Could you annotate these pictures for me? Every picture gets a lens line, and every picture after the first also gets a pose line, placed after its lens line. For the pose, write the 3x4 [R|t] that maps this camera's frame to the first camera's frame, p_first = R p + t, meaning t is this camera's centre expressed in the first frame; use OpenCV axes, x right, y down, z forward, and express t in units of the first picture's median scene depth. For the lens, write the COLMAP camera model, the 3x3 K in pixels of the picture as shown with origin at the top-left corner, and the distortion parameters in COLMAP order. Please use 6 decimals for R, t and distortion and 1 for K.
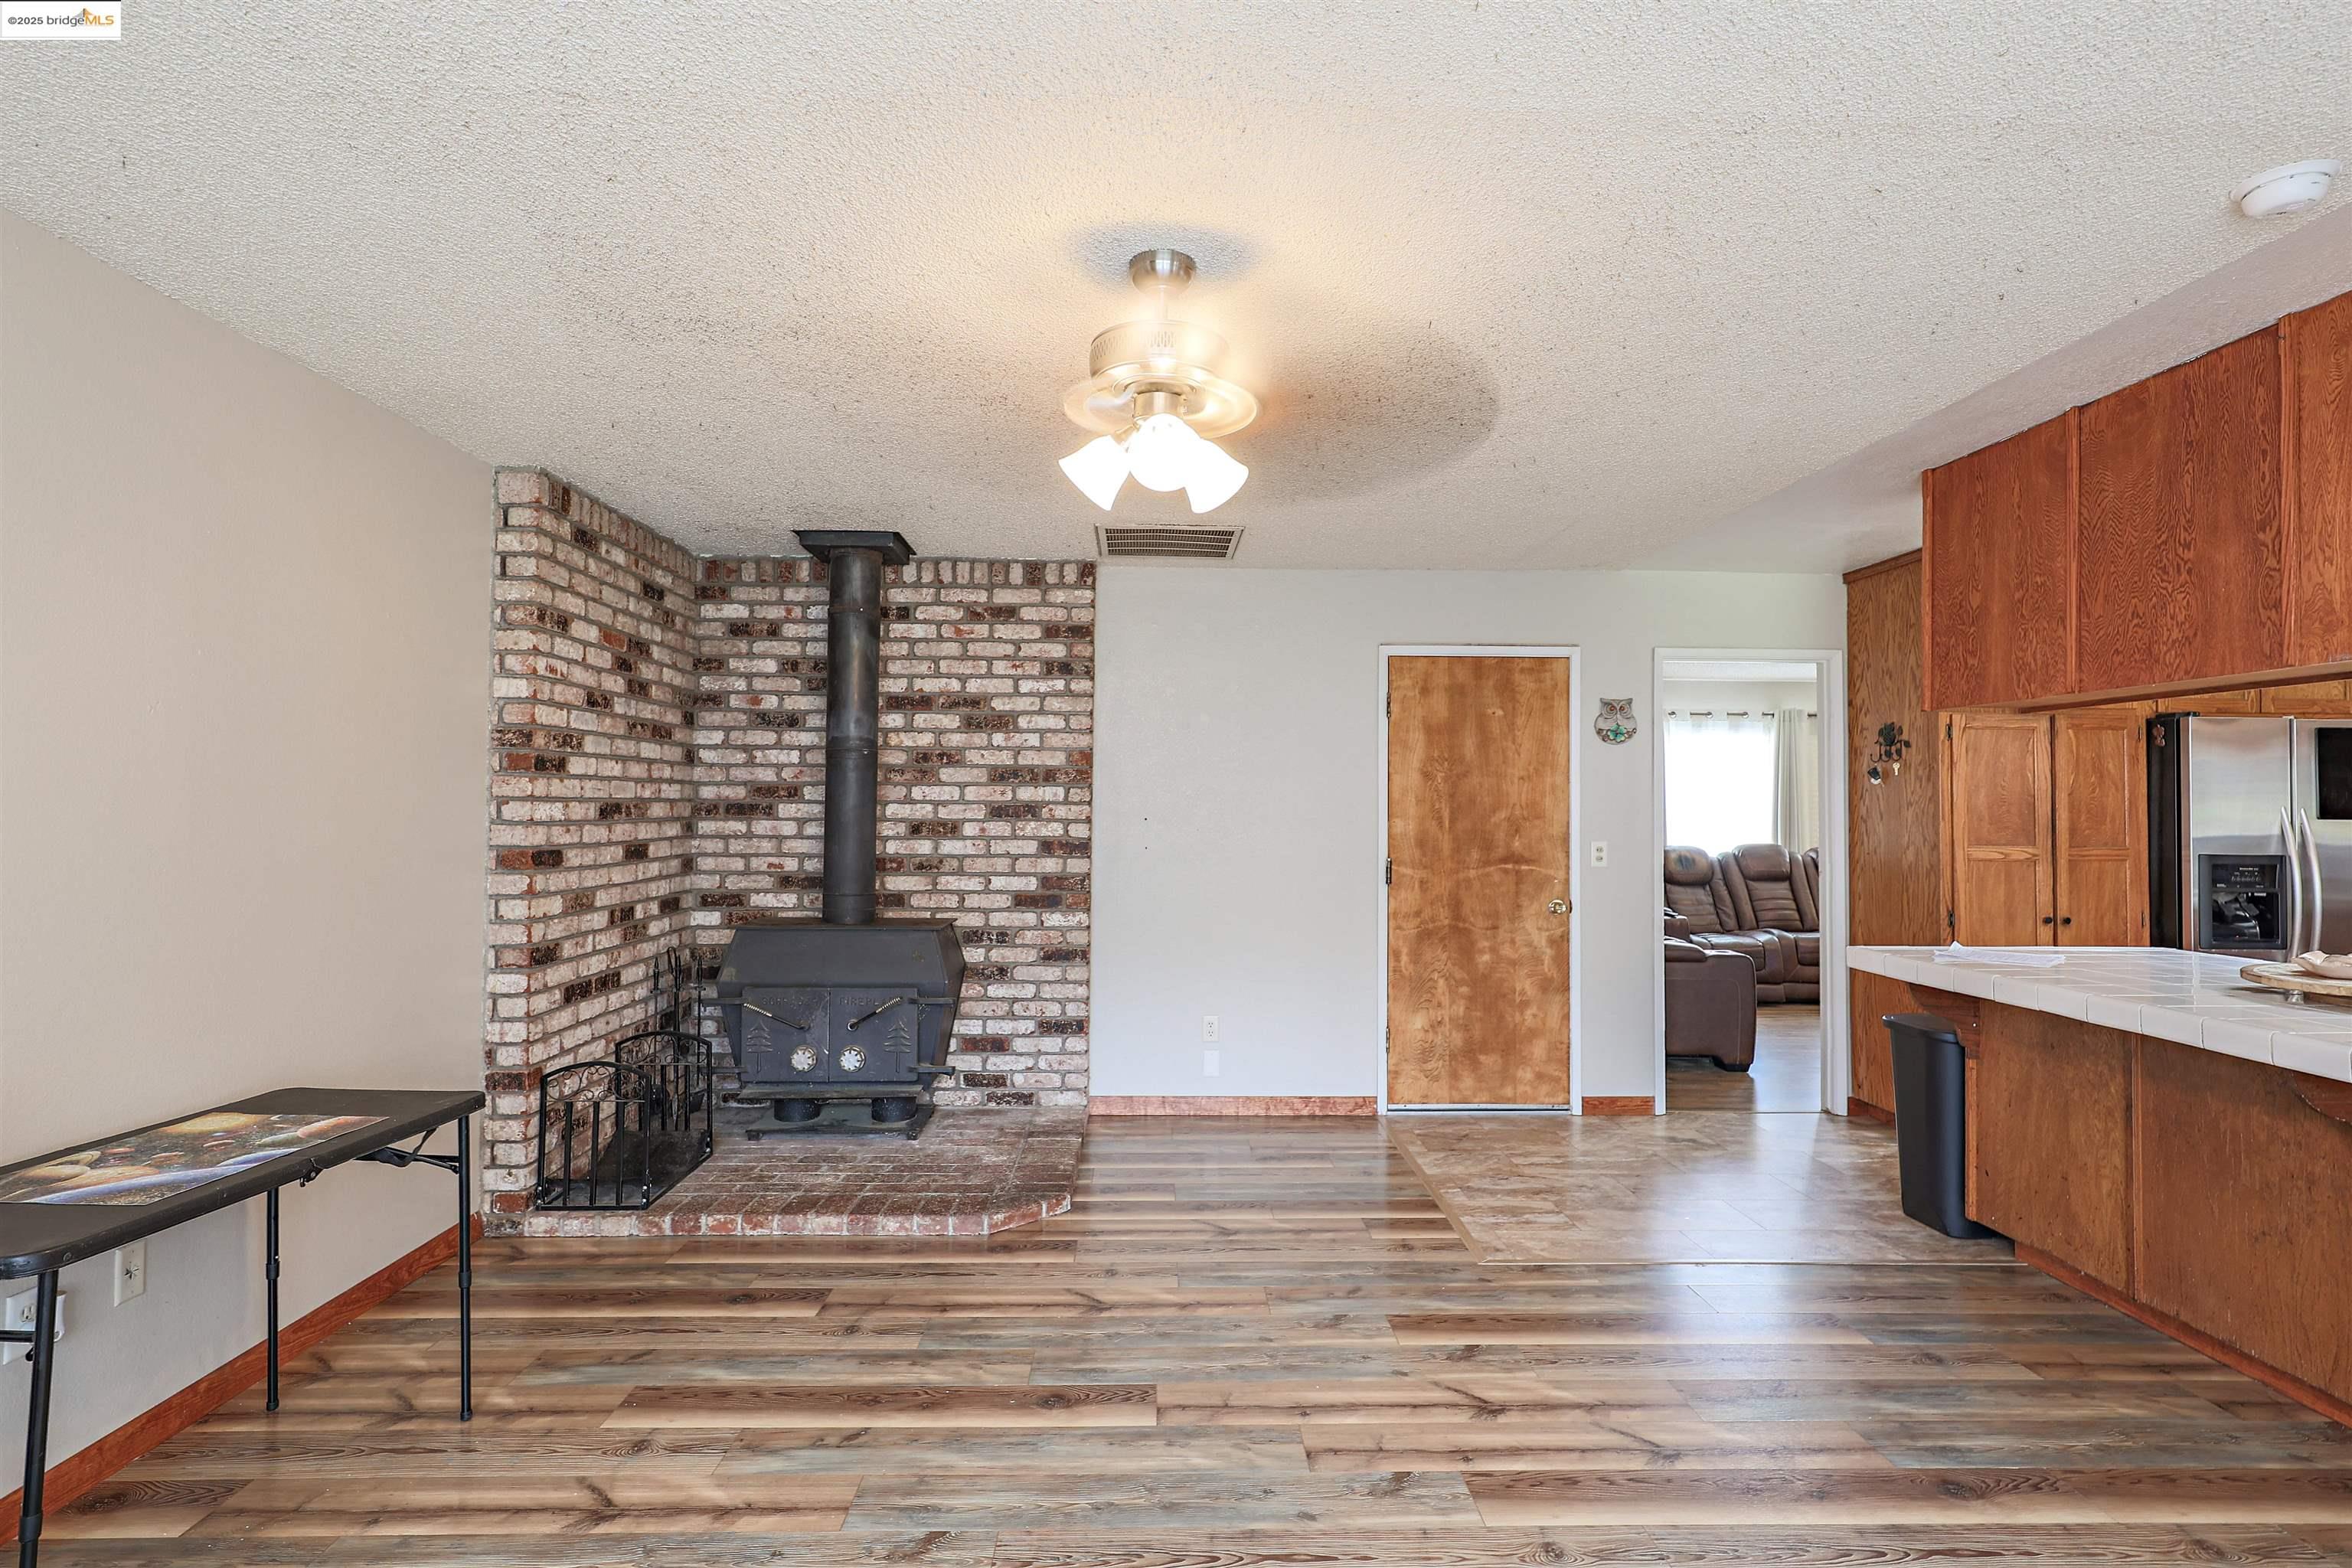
lens RADIAL K [[1215.8, 0, 1176.0], [0, 1215.8, 784.0], [0, 0, 1]] dist [-0.002339, -0.000350]
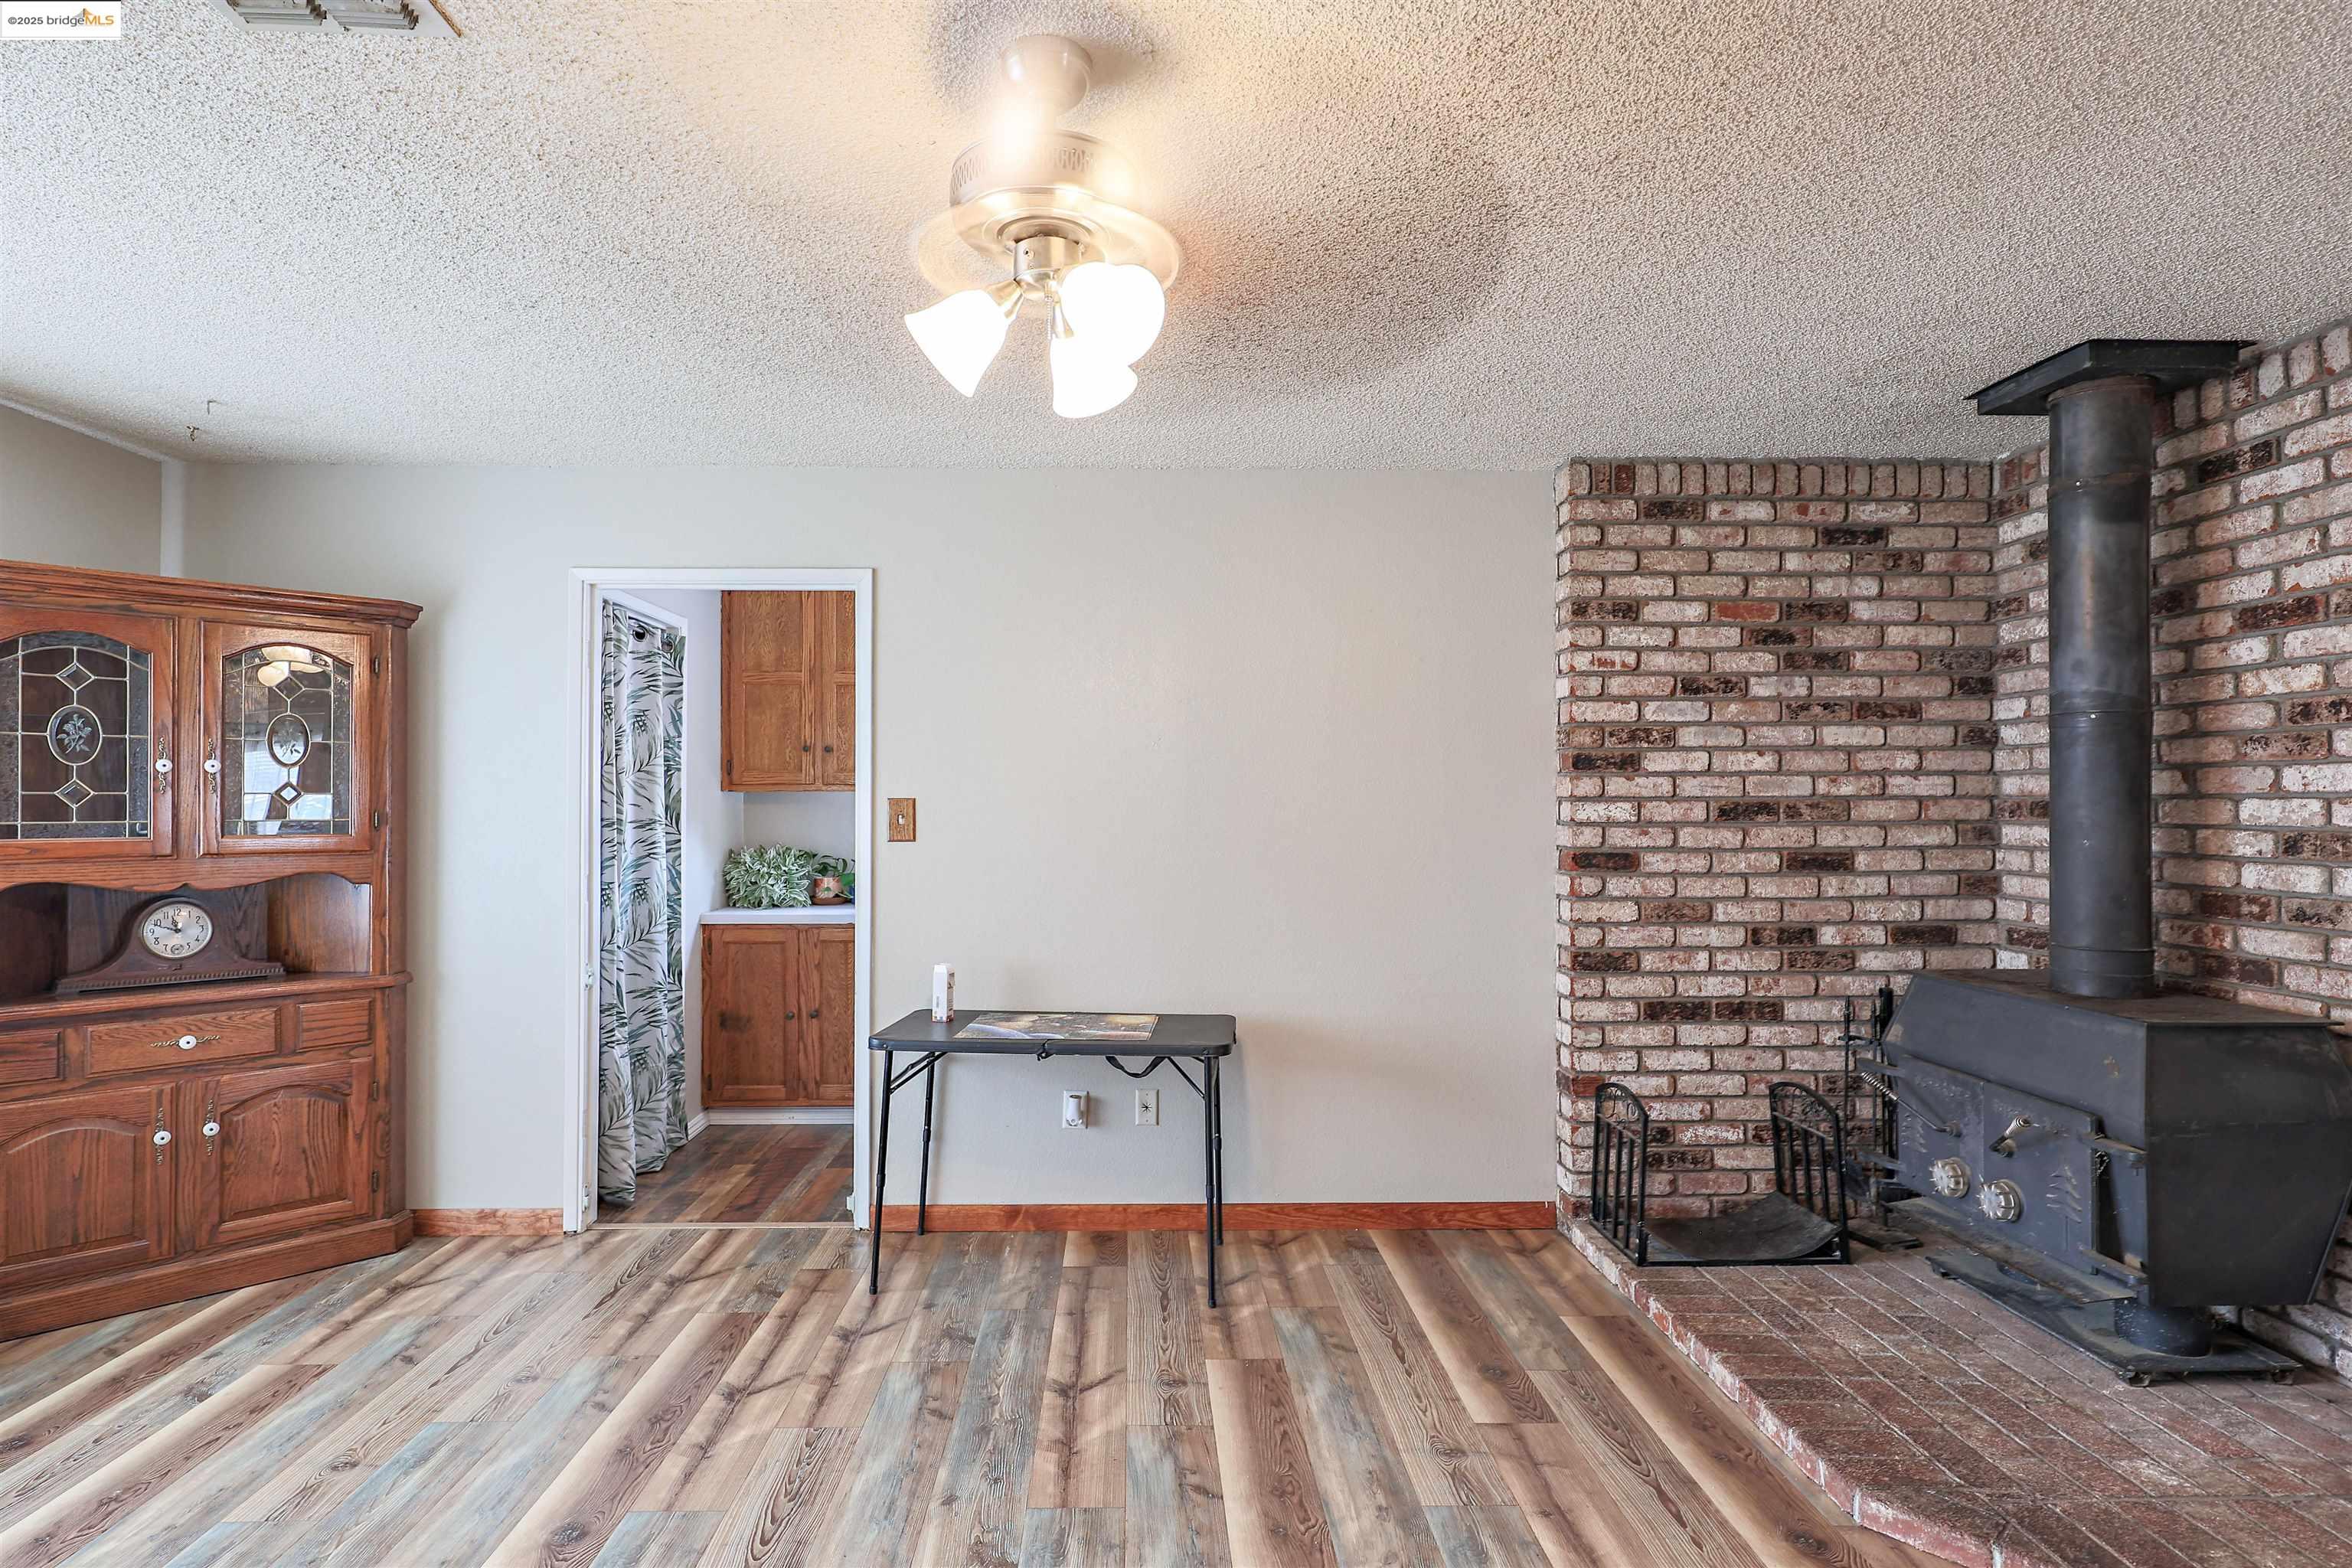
lens RADIAL K [[1200.3, 0, 1132.2], [0, 1200.3, 797.7], [0, 0, 1]] dist [0.000589, -0.000143]
pose [[-0.021174, -0.010377, -0.999722, 0.336225], [0.021500, 0.999710, -0.010832, 0.010629], [0.999545, -0.021724, -0.020944, 0.504259]]
